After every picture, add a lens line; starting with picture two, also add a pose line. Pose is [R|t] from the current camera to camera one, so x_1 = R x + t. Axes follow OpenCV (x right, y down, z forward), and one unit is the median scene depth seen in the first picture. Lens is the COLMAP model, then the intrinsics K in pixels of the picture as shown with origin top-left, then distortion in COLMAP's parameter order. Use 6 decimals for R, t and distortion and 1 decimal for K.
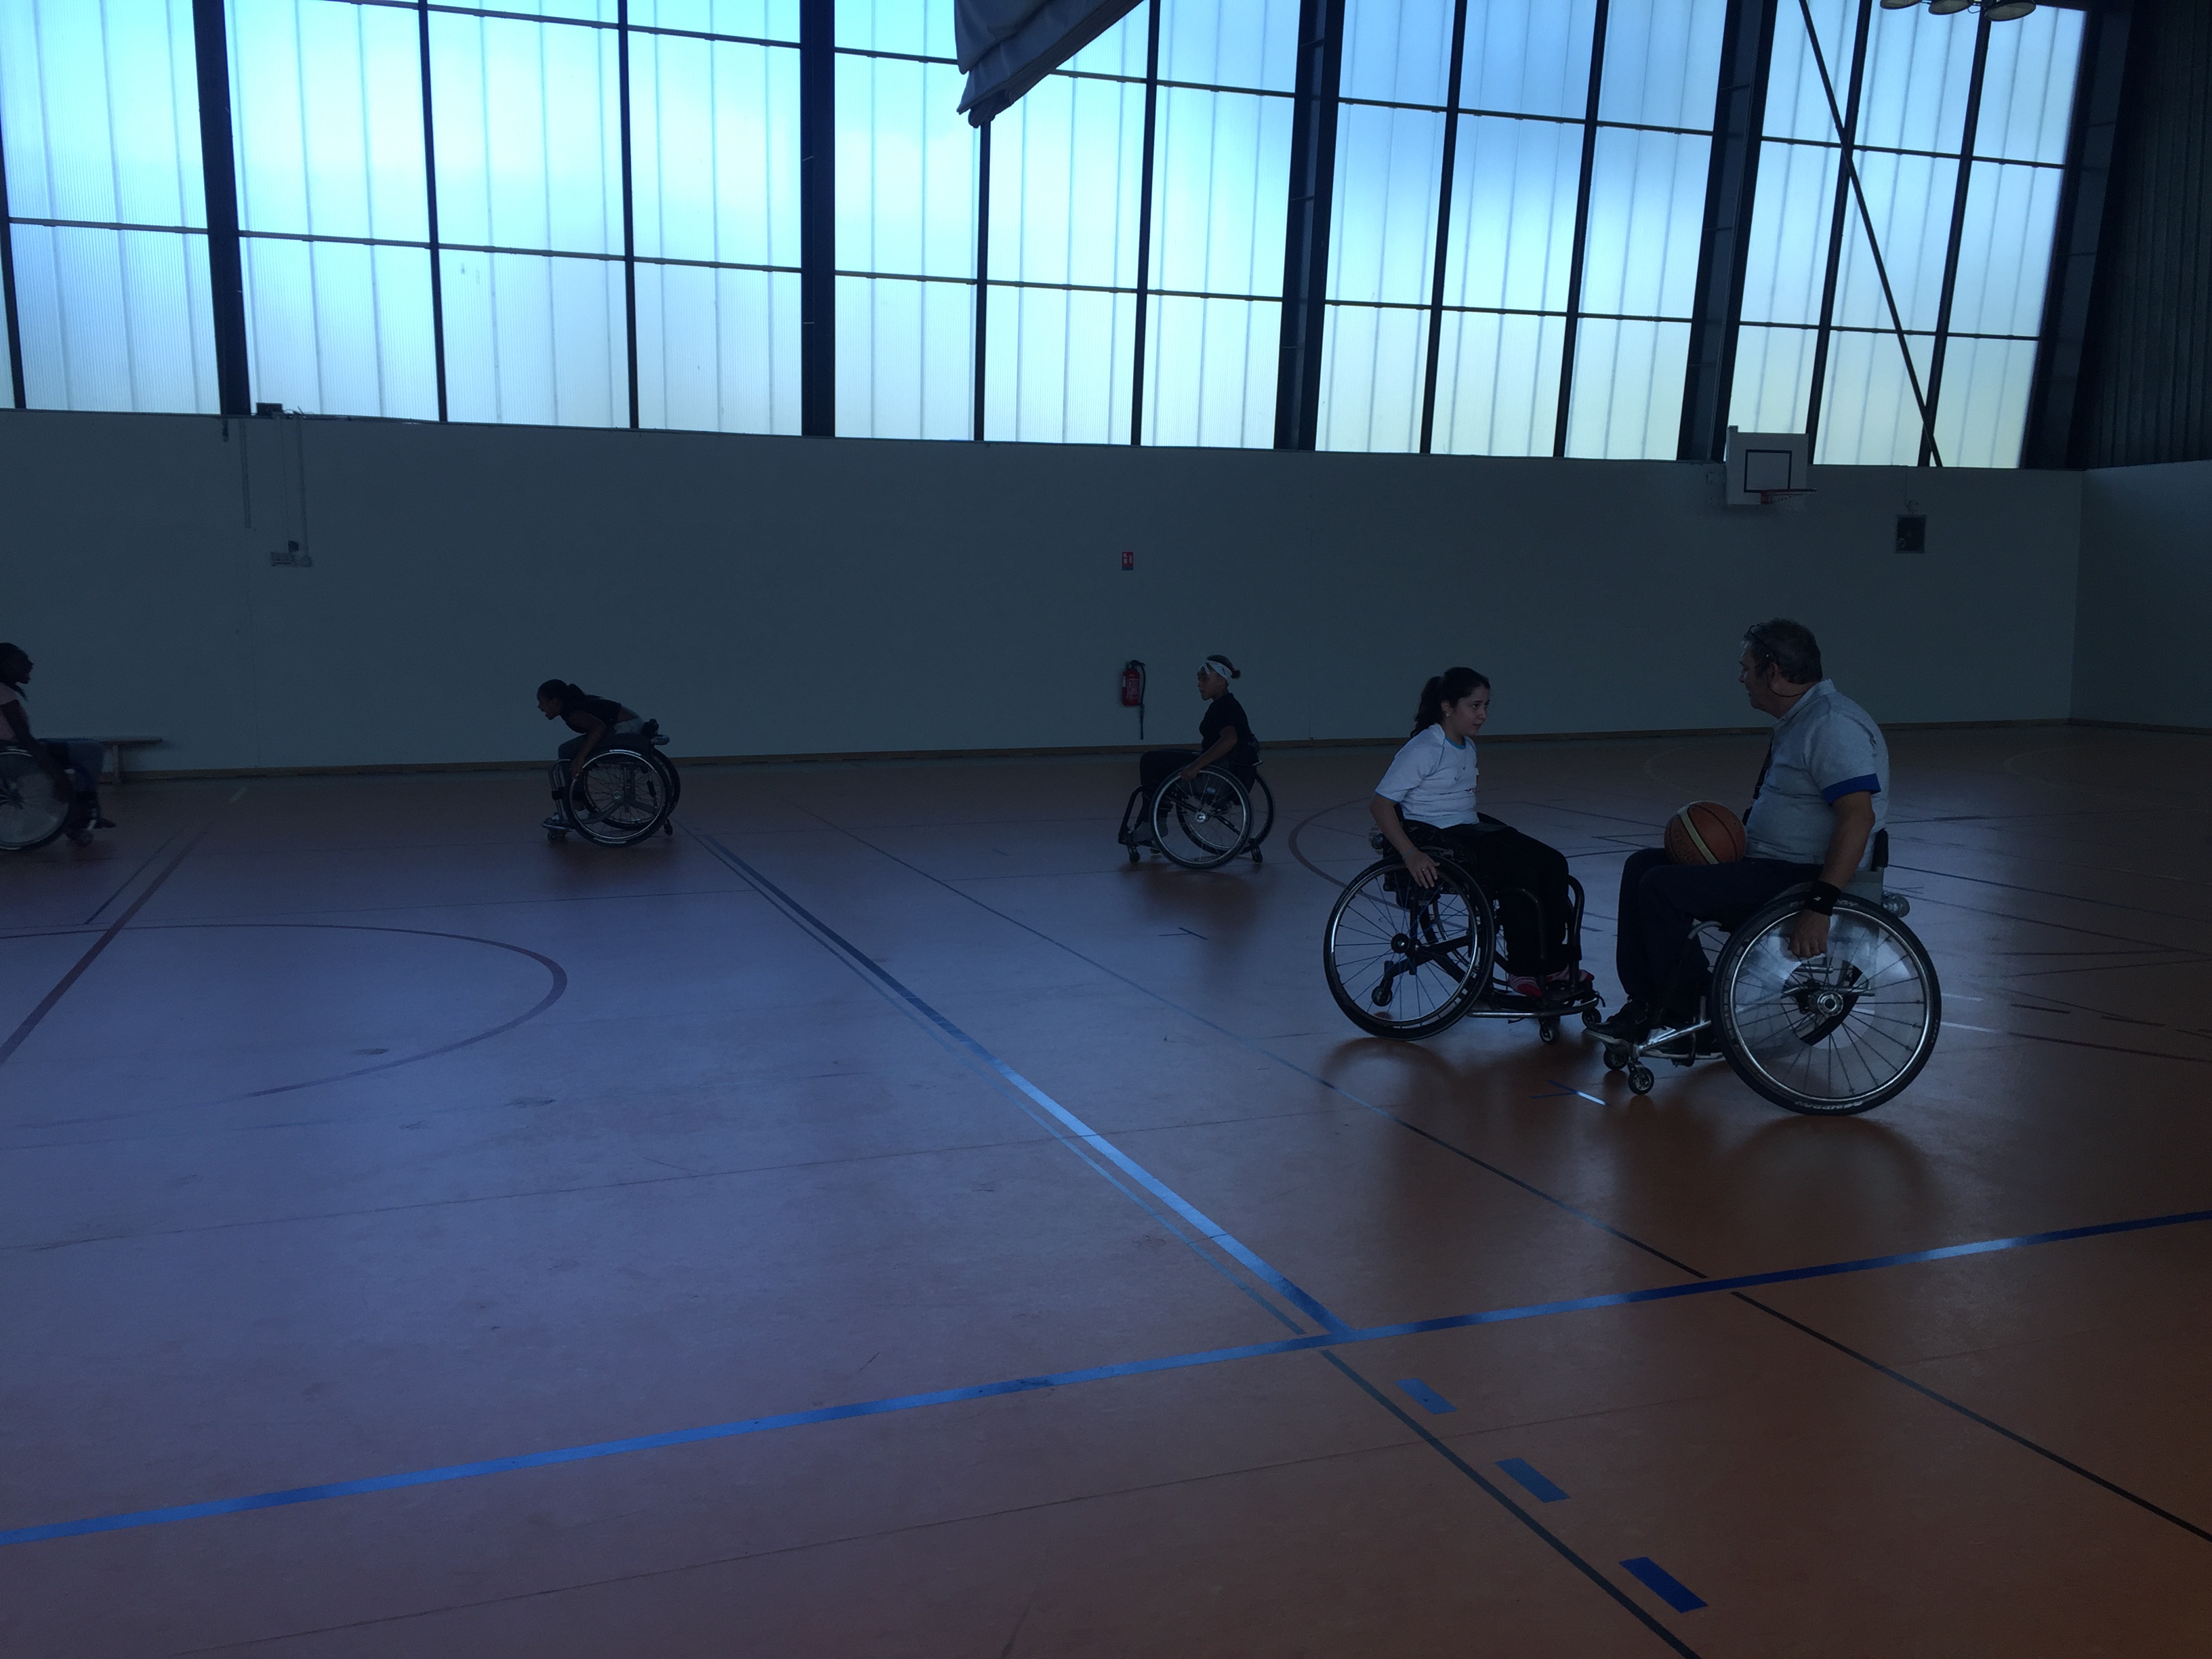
lens RADIAL K [[1875.8, 0, 1102.5], [0, 1875.8, 809.1], [0, 0, 1]] dist [0.081160, -0.106994]
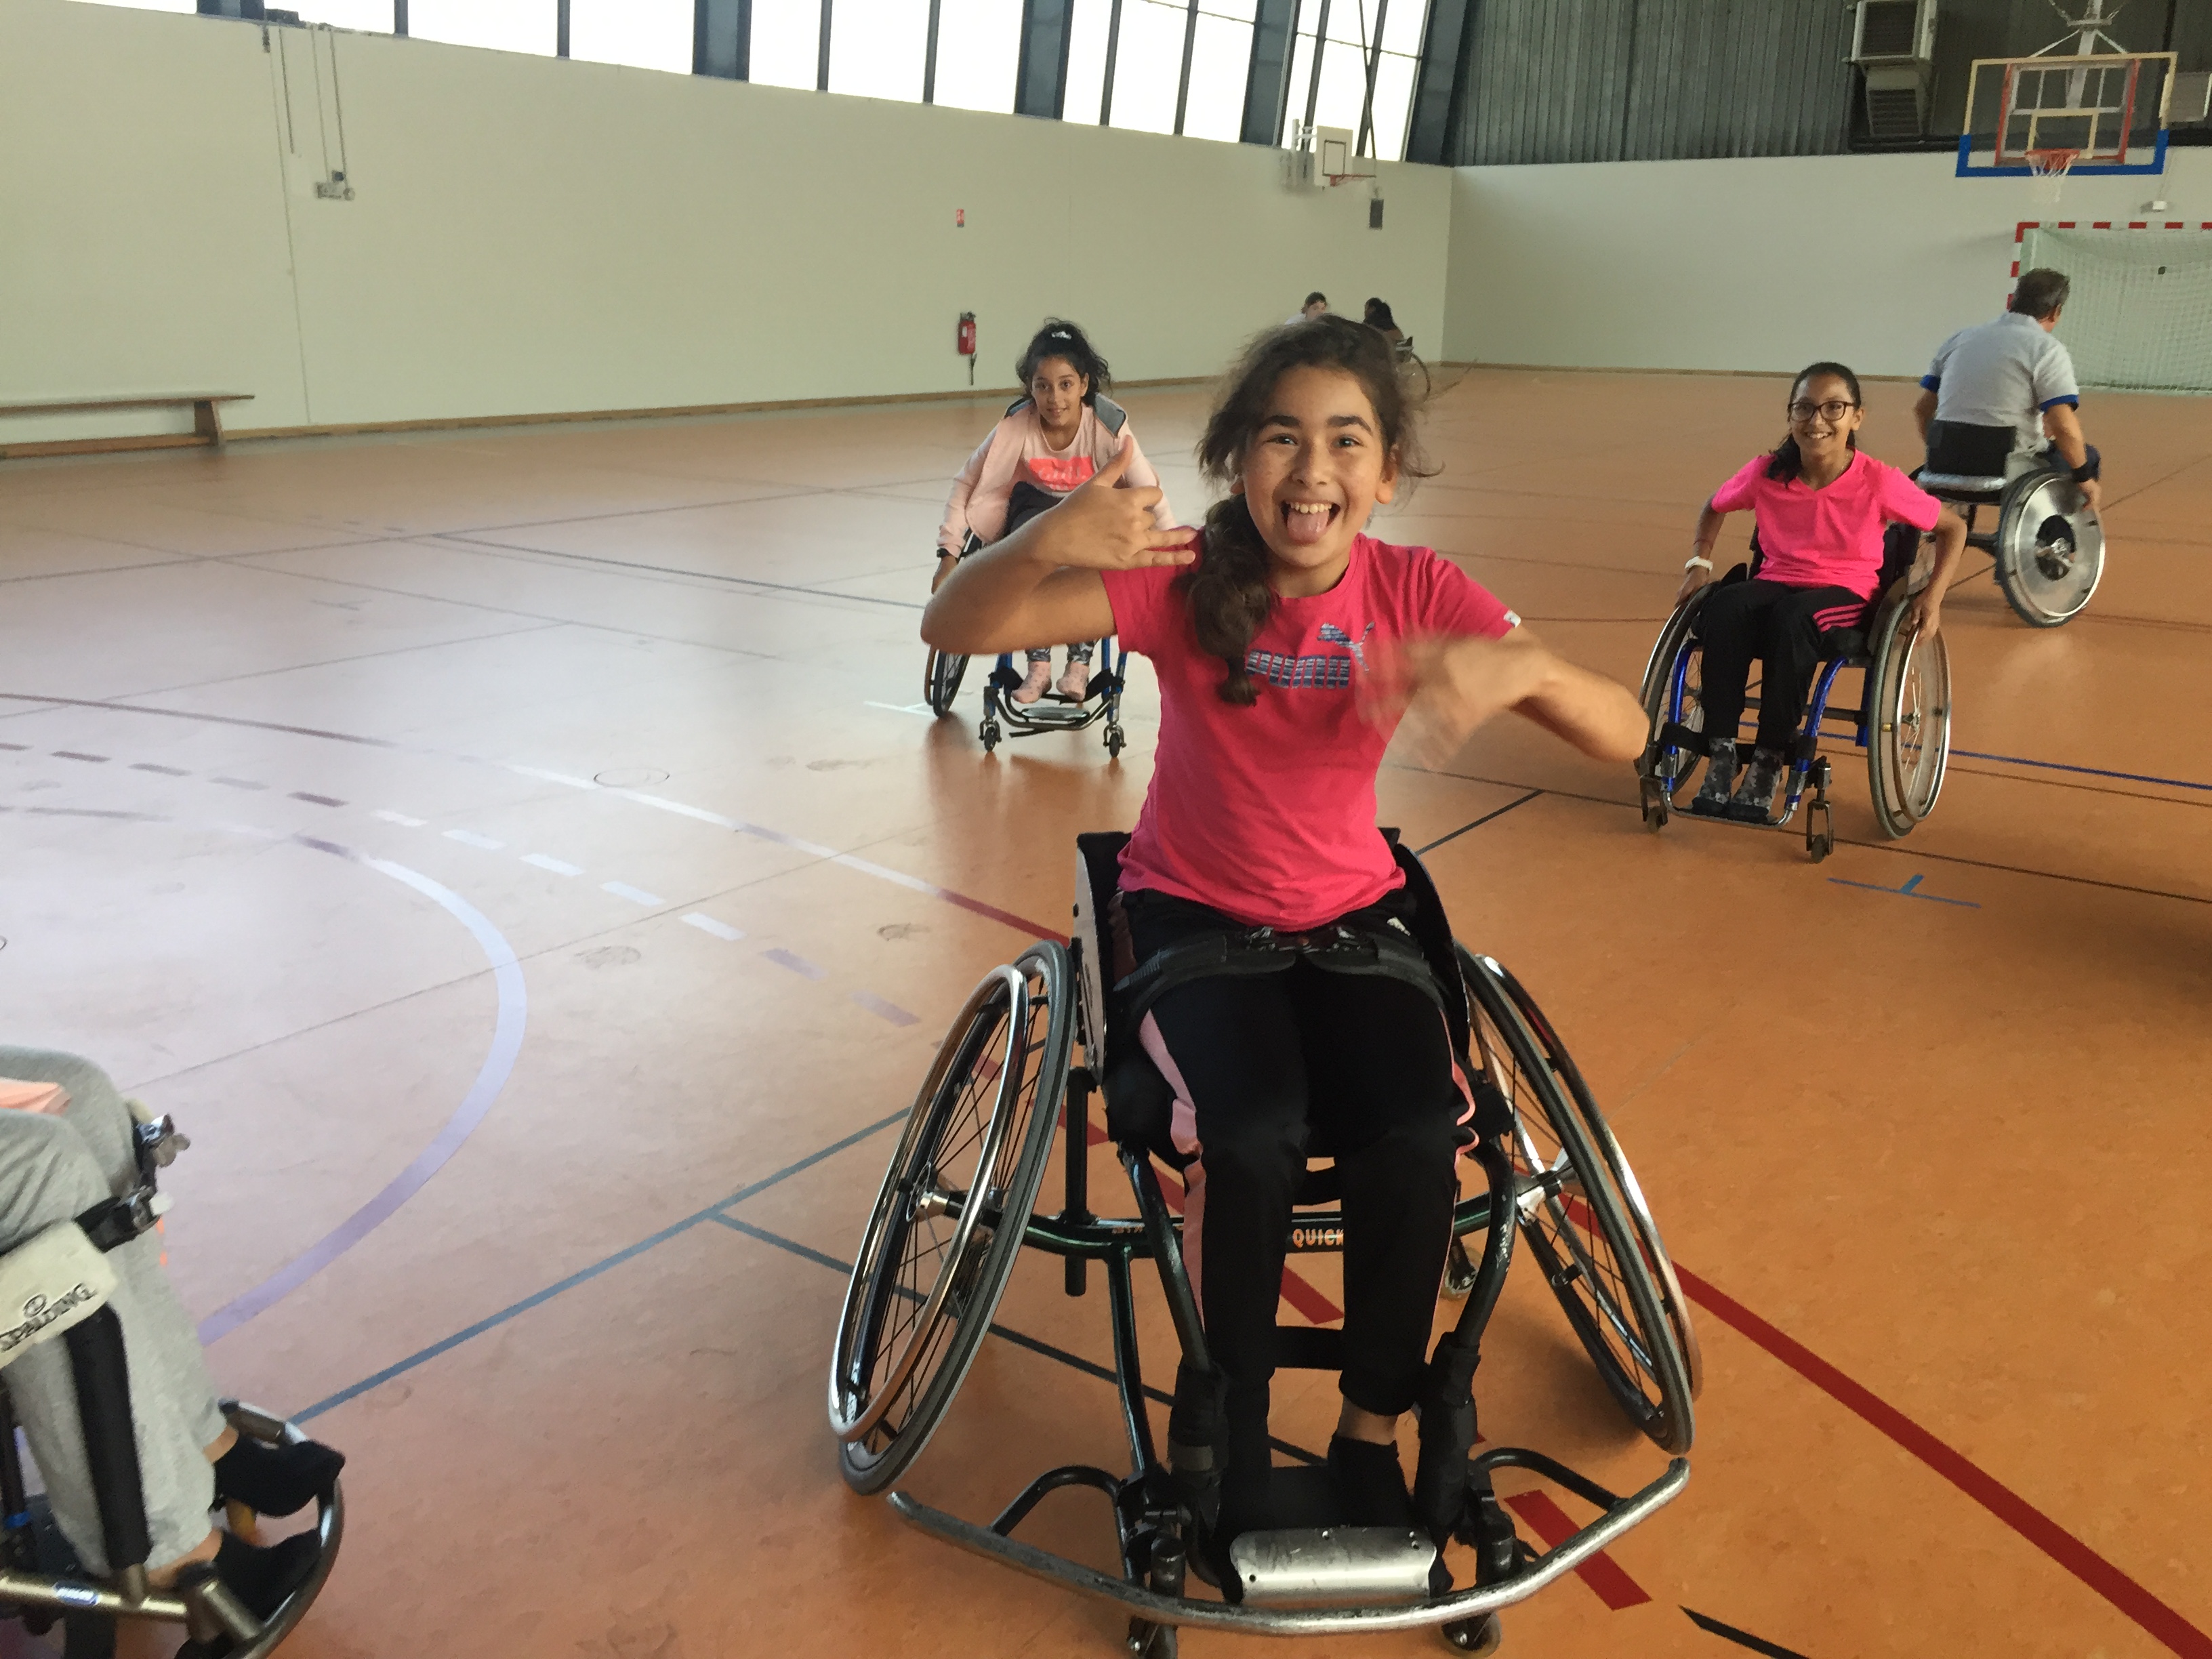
lens RADIAL K [[1875.8, 0, 1090.4], [0, 1875.8, 814.0], [0, 0, 1]] dist [0.081160, -0.106994]
pose [[0.828238, -0.144958, 0.541303, -0.493651], [0.054110, 0.982137, 0.180218, 0.013600], [-0.557757, -0.119974, 0.821287, 0.002419]]
